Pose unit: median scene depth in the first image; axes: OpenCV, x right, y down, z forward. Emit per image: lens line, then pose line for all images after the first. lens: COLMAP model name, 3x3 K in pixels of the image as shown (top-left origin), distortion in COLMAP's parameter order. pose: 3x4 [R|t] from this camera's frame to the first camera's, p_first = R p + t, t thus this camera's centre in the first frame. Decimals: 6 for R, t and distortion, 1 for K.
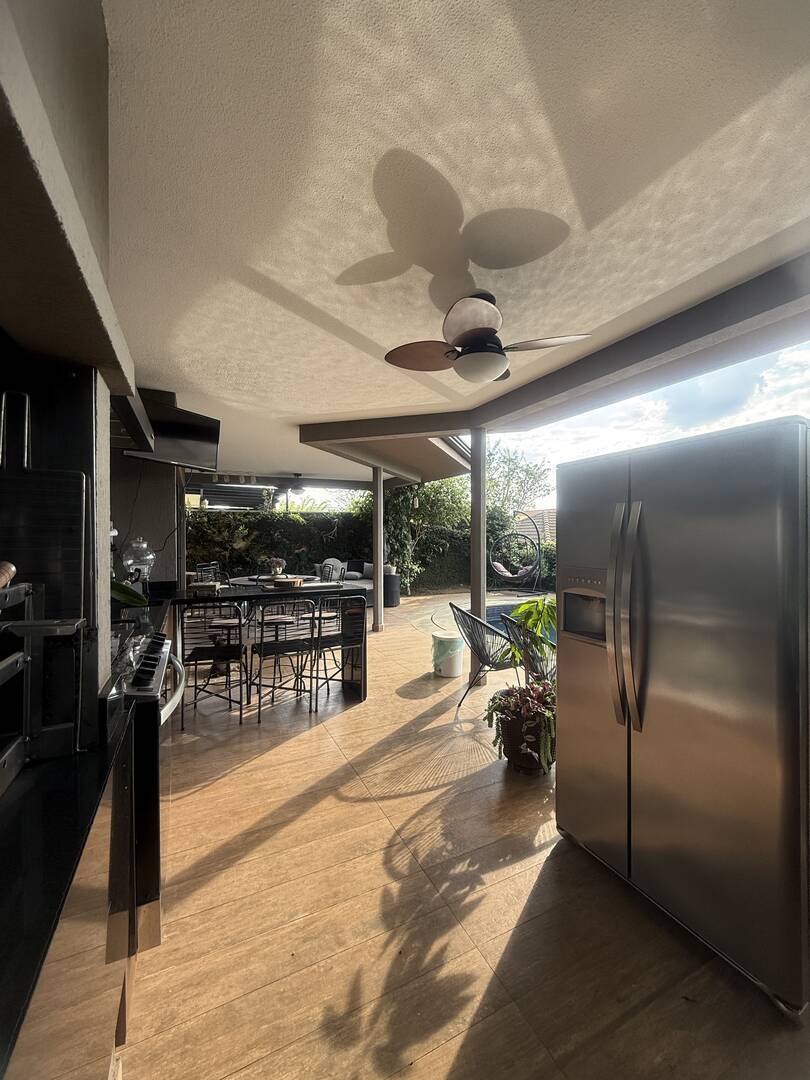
lens RADIAL K [[428.7, 0, 401.0], [0, 428.7, 539.2], [0, 0, 1]] dist [-0.000103, -0.000020]
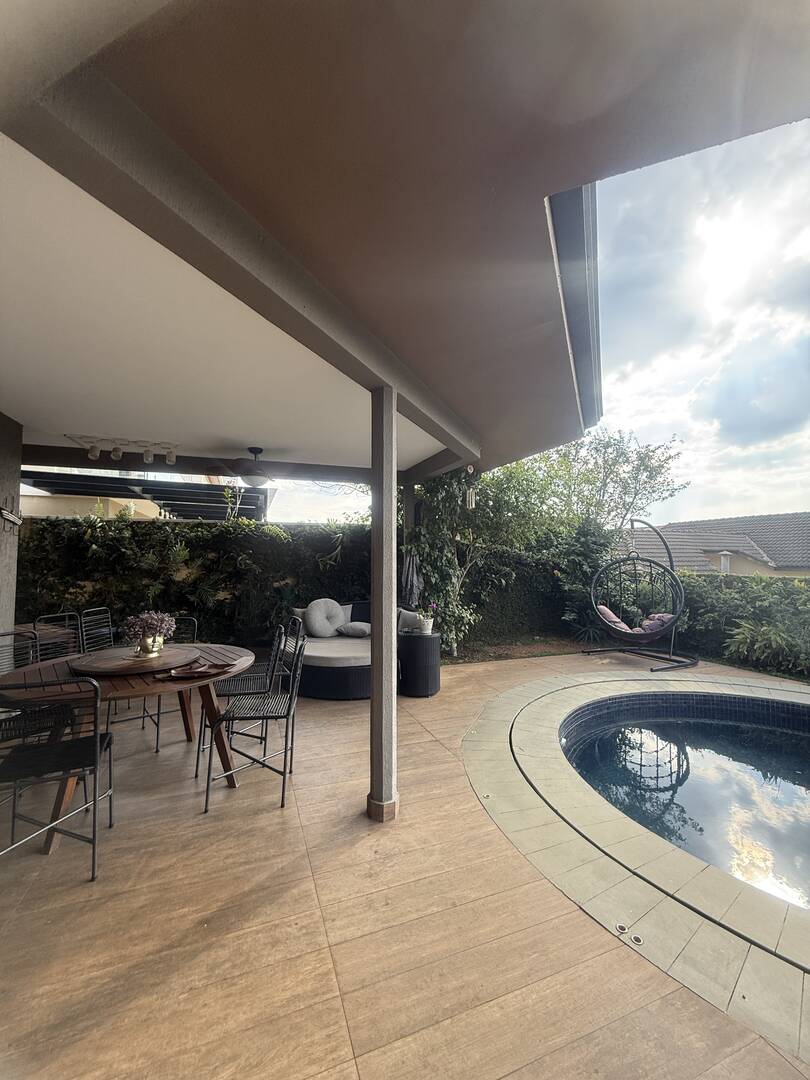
lens RADIAL K [[428.7, 0, 405.5], [0, 428.7, 542.2], [0, 0, 1]] dist [-0.000103, -0.000020]
pose [[0.996761, -0.000869, -0.080412, -0.002399], [-0.003145, 0.998755, -0.049787, -0.003519], [0.080355, 0.049879, 0.995518, 0.387896]]
